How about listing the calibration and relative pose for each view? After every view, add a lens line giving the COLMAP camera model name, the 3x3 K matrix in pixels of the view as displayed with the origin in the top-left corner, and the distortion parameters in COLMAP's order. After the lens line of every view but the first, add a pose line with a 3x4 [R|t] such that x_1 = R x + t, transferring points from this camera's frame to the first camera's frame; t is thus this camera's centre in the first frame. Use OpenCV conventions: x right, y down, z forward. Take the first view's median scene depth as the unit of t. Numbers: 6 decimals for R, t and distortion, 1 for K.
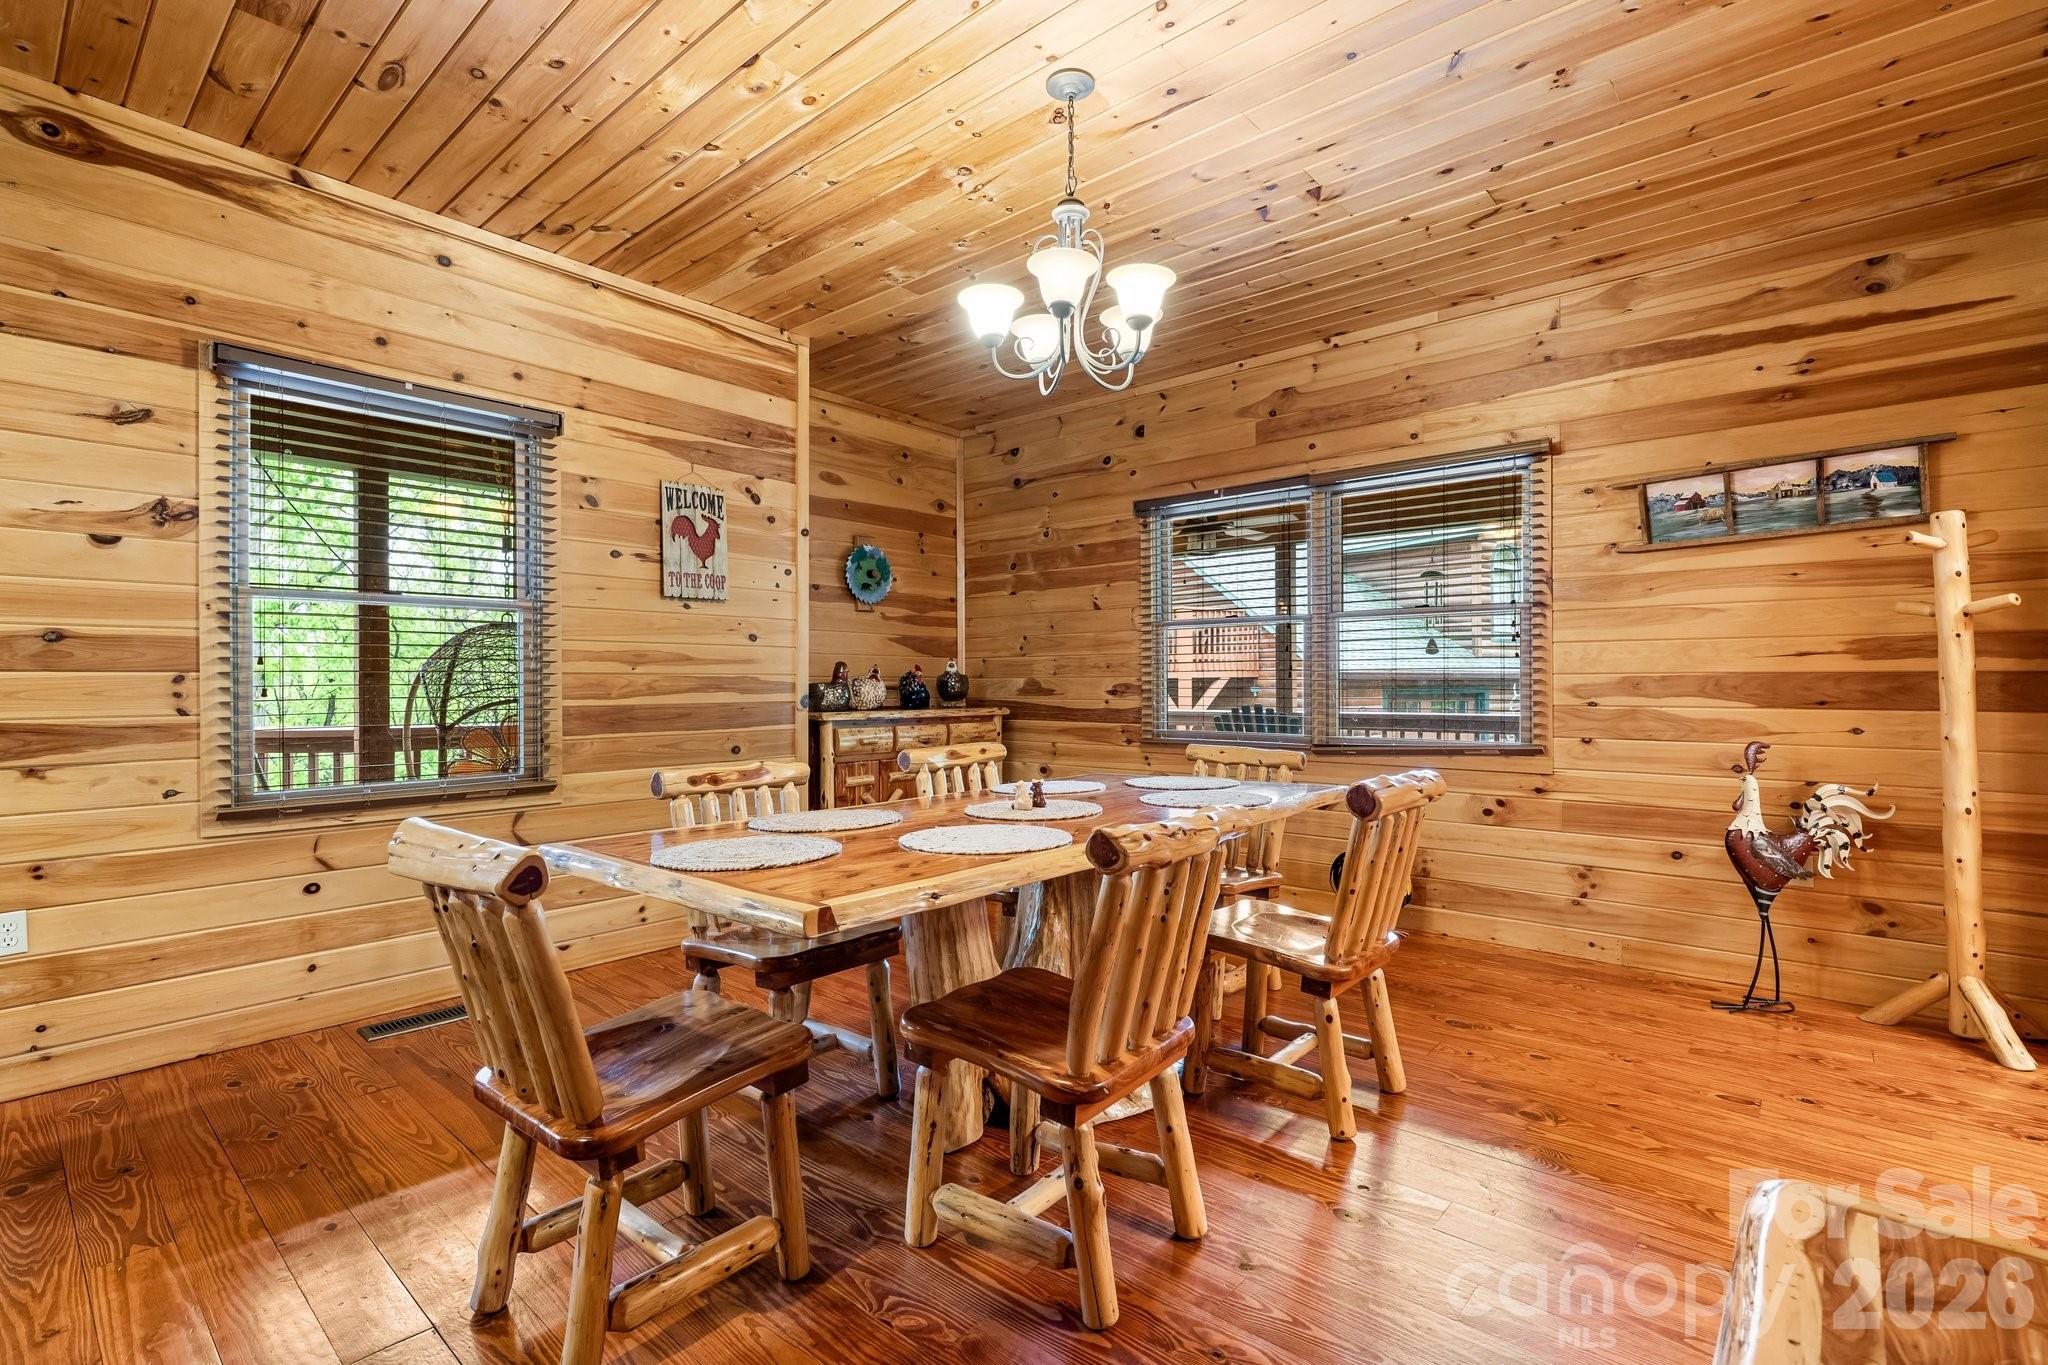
lens RADIAL K [[935.4, 0, 1024.0], [0, 935.4, 682.5], [0, 0, 1]] dist [-0.000524, -0.000062]
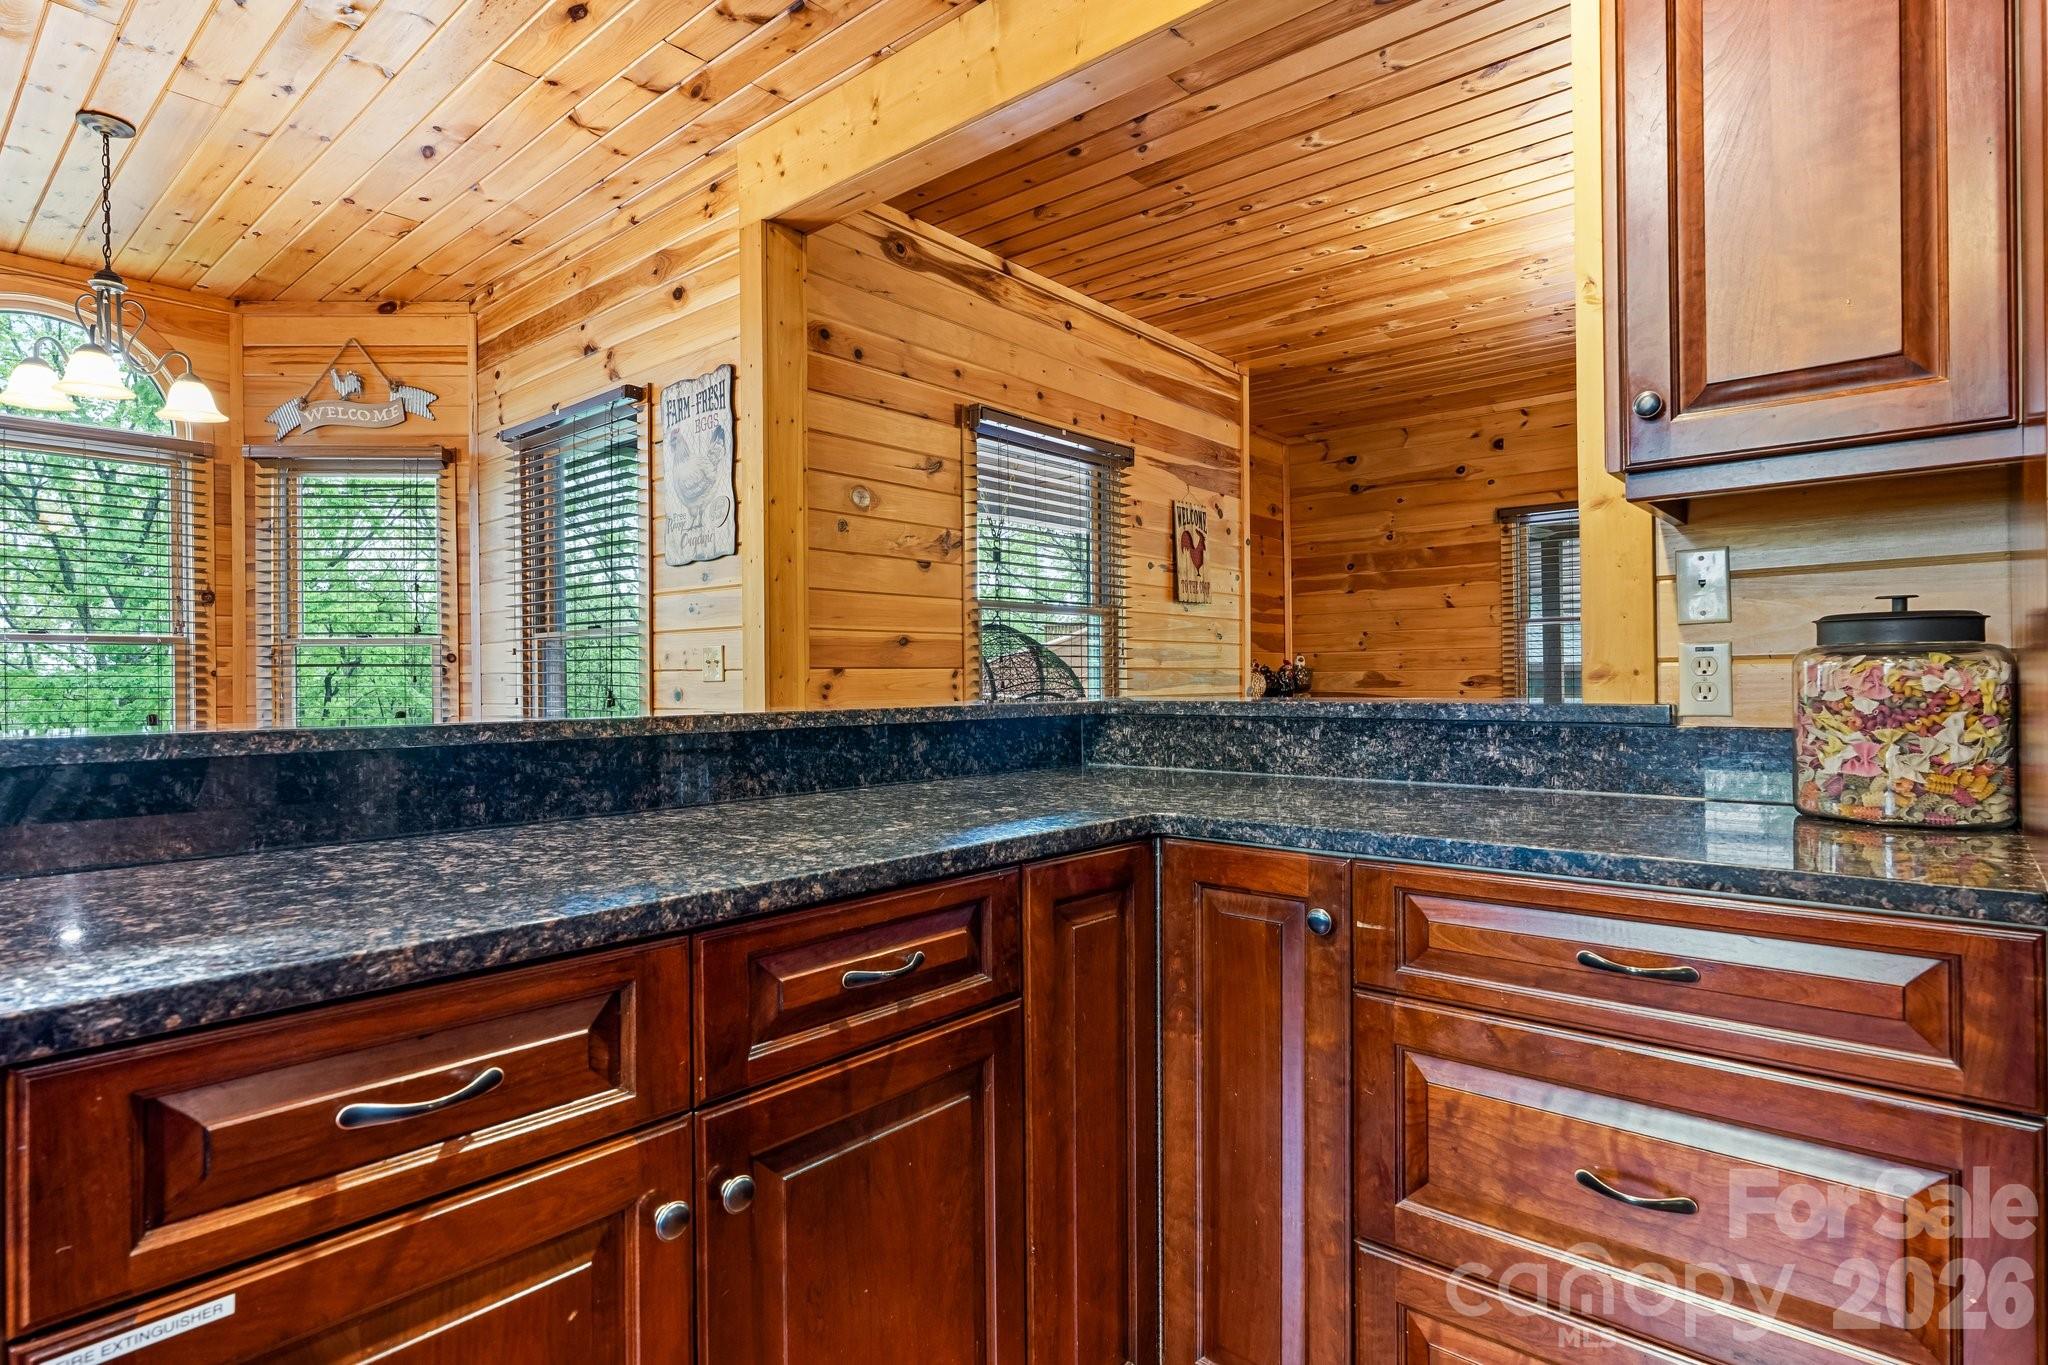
lens RADIAL K [[1050.7, 0, 1023.2], [0, 1050.7, 677.2], [0, 0, 1]] dist [-0.005022, -0.000370]
pose [[0.999975, -0.005924, 0.003927, -0.509725], [0.005929, 0.999982, -0.001298, 0.001720], [-0.003919, 0.001321, 0.999991, -0.258084]]
